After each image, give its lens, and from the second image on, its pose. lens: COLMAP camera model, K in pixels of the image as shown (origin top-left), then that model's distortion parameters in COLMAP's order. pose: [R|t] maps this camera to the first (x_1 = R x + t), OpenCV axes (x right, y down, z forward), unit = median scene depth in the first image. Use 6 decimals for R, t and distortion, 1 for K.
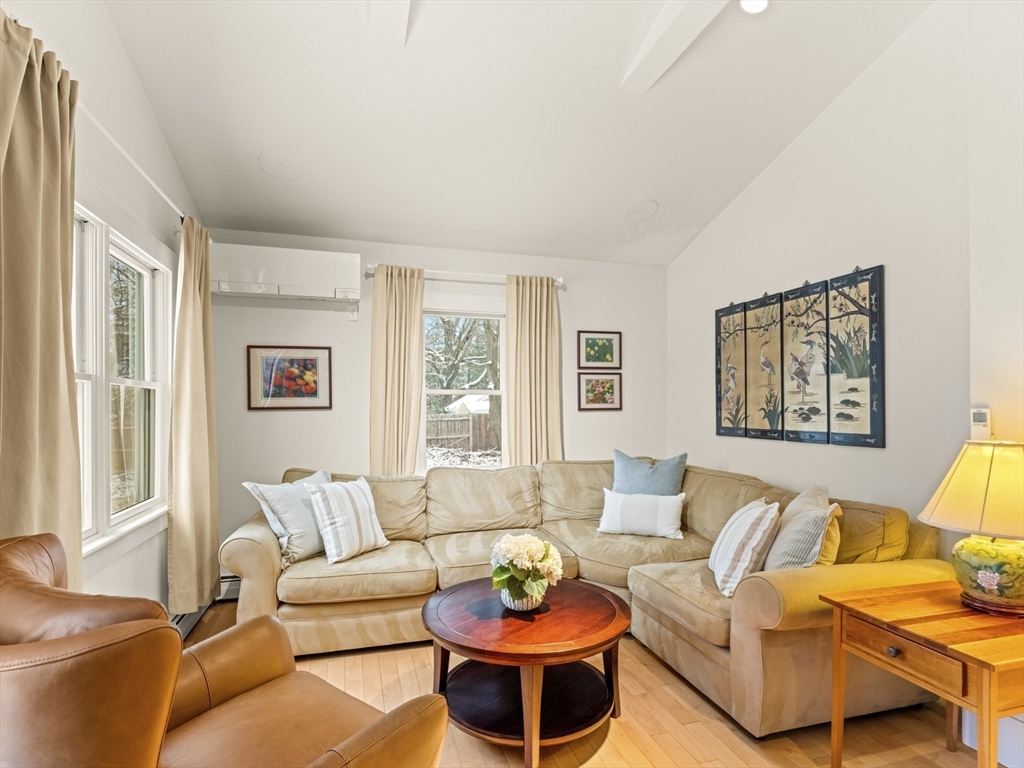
lens RADIAL K [[508.5, 0, 510.4], [0, 508.5, 408.4], [0, 0, 1]] dist [-0.032597, 0.000021]
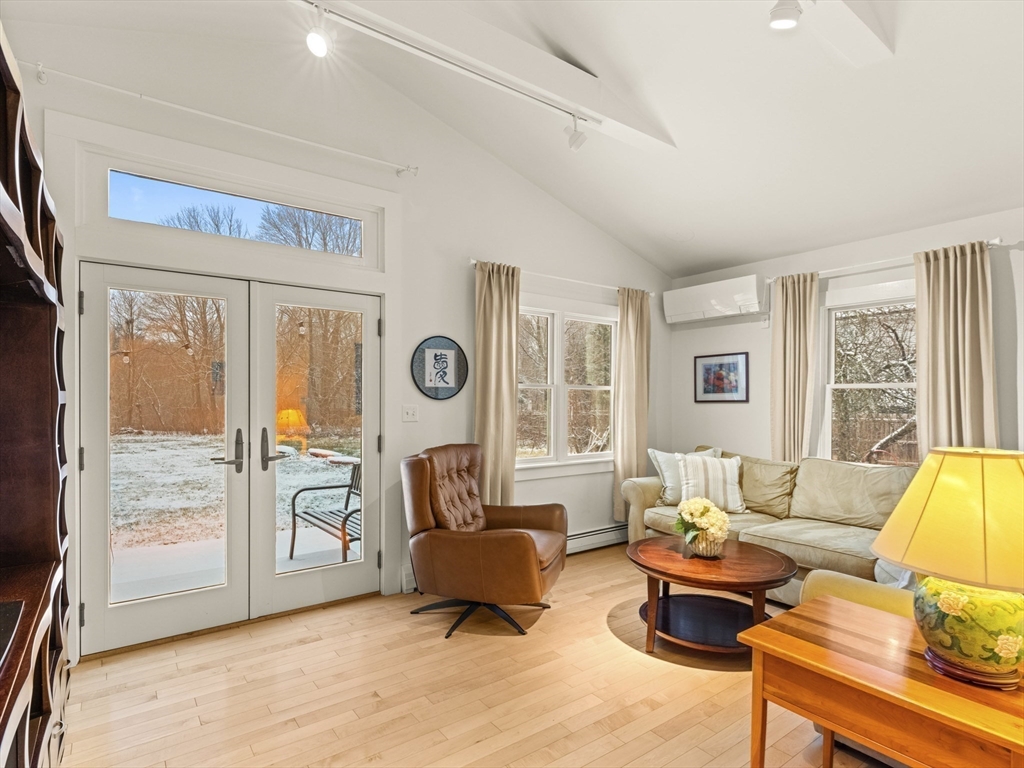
lens RADIAL K [[548.0, 0, 515.6], [0, 548.0, 366.1], [0, 0, 1]] dist [0.002714, -0.000718]
pose [[0.350914, -0.055602, -0.934755, 0.714820], [-0.001157, 0.998209, -0.059811, -0.006518], [0.936407, 0.022070, 0.350221, 0.001822]]
